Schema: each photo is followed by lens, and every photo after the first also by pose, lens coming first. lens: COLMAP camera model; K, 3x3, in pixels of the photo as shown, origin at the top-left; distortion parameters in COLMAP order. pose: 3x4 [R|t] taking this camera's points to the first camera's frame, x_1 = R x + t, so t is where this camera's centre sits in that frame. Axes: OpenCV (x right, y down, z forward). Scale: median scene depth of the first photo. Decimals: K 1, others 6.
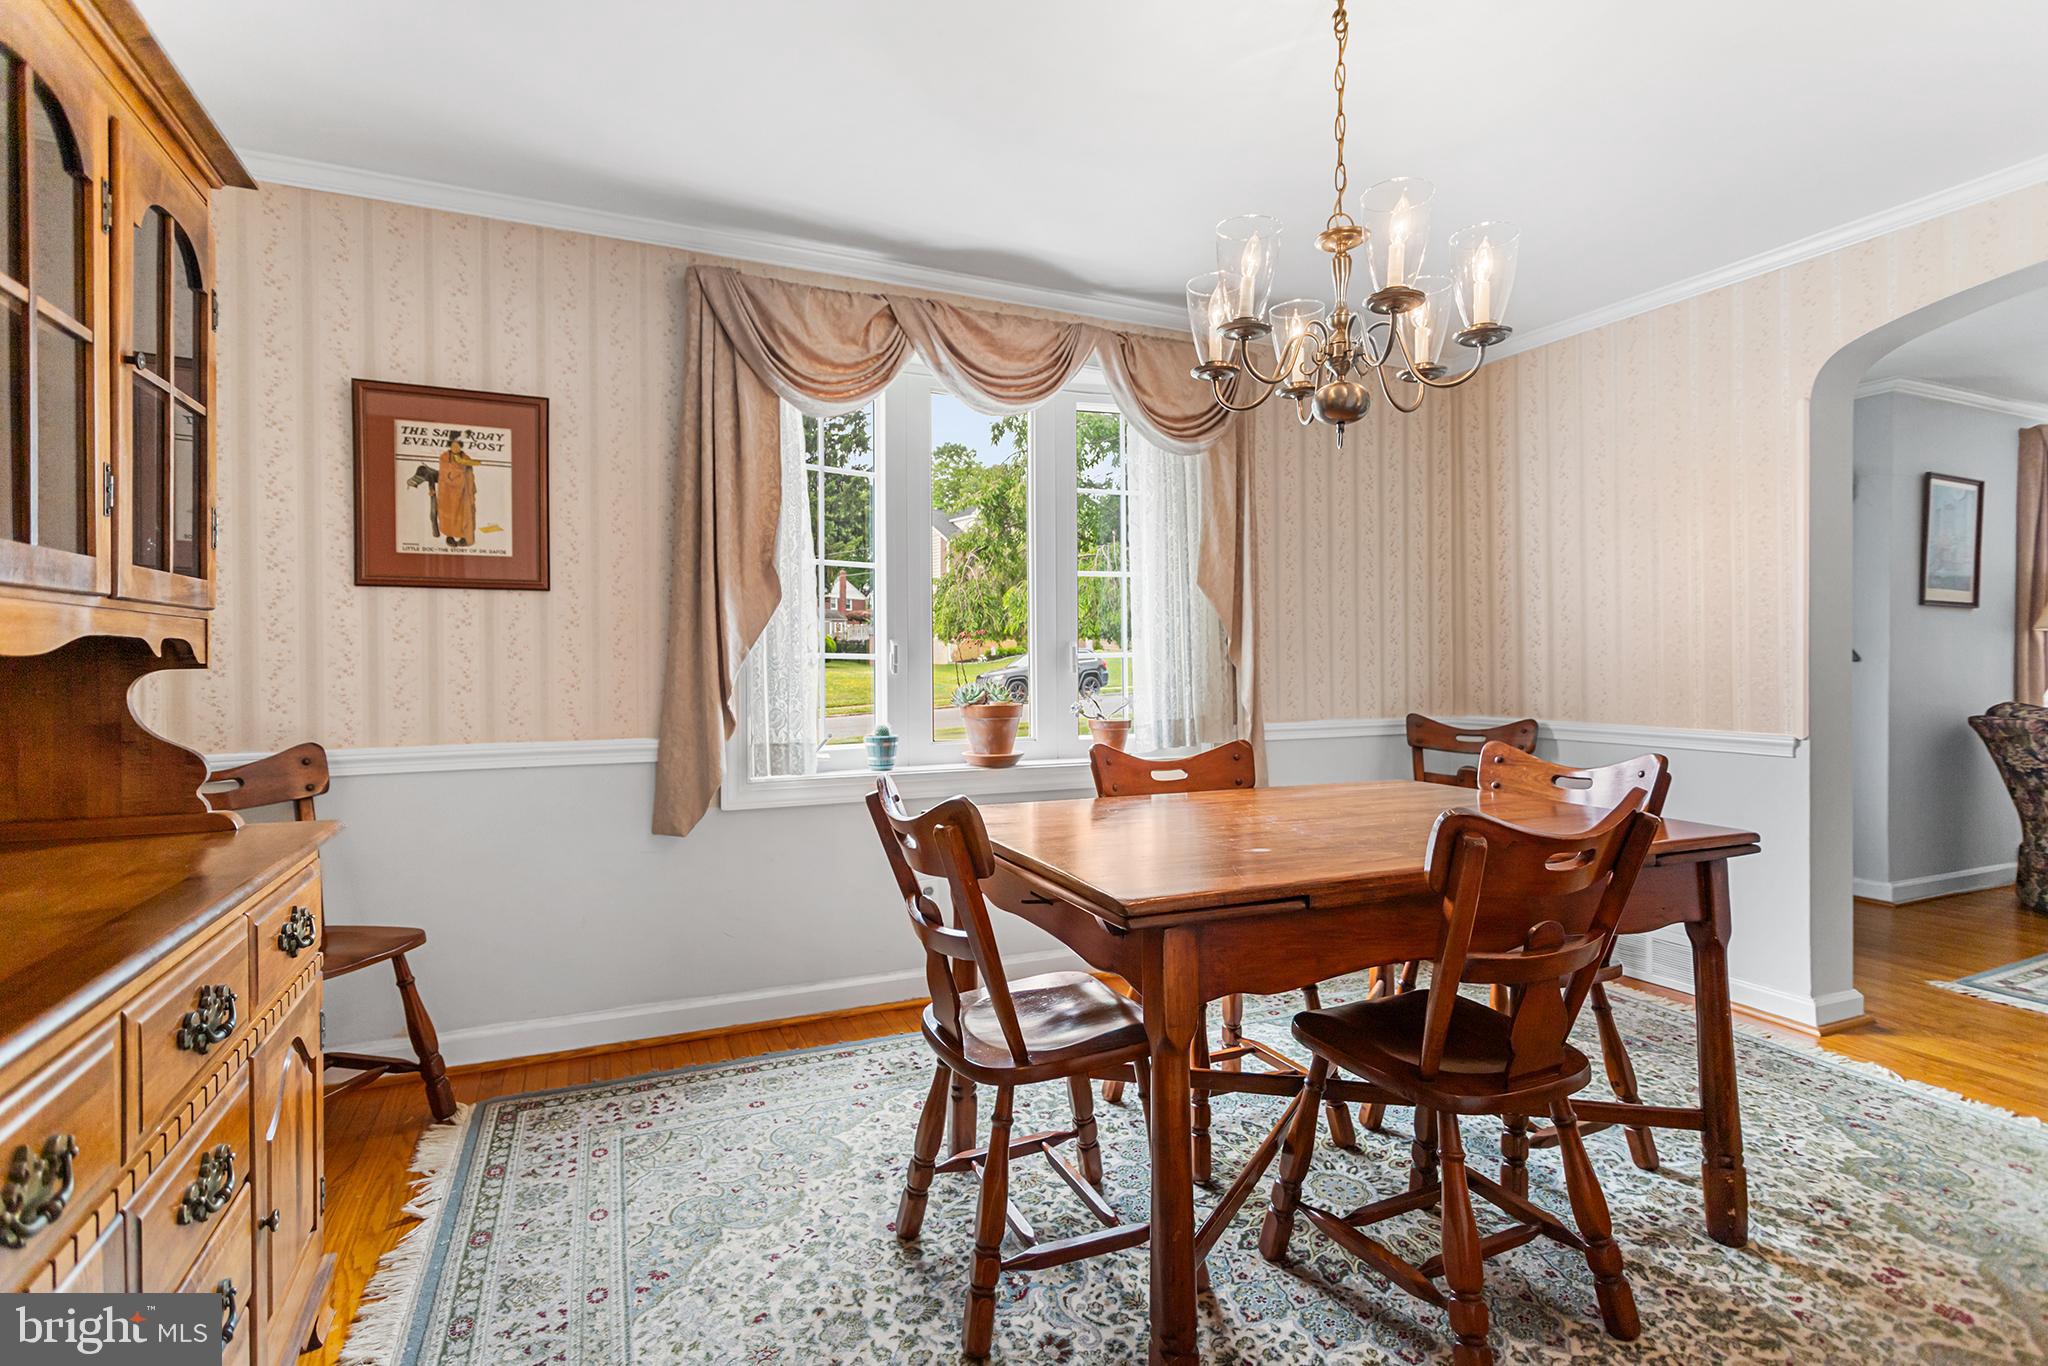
lens RADIAL K [[1009.4, 0, 1034.3], [0, 1009.4, 651.8], [0, 0, 1]] dist [-0.001103, -0.000126]
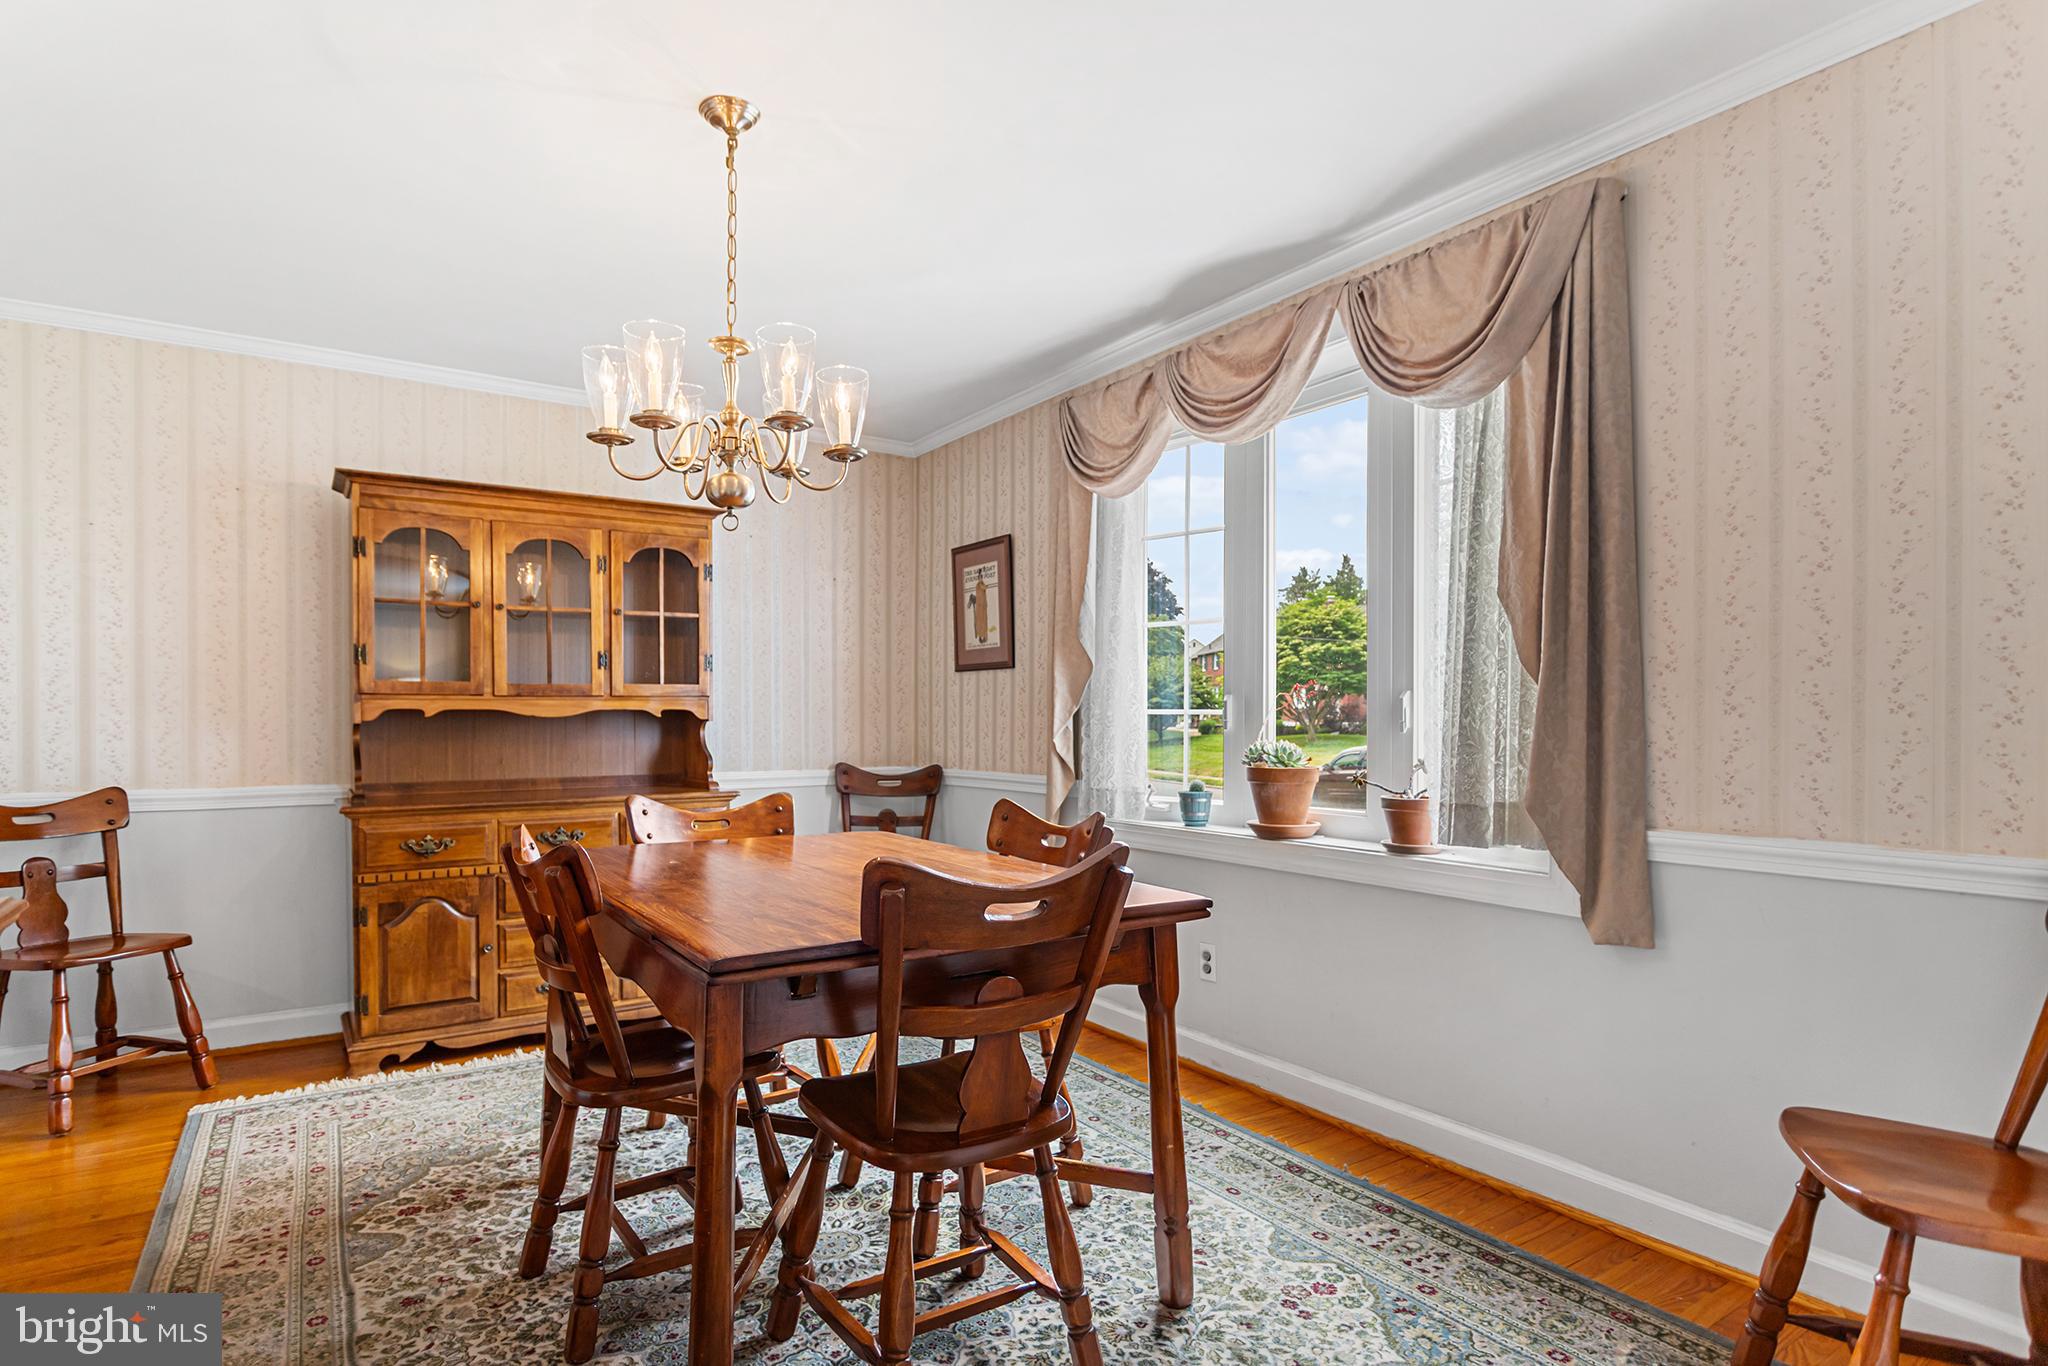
lens RADIAL K [[1060.5, 0, 1030.2], [0, 1060.5, 727.5], [0, 0, 1]] dist [-0.004539, -0.000024]
pose [[0.169352, 0.000365, -0.985556, 1.024671], [-0.007523, 0.999971, -0.000922, 0.025048], [0.985527, 0.007571, 0.169350, 0.787841]]
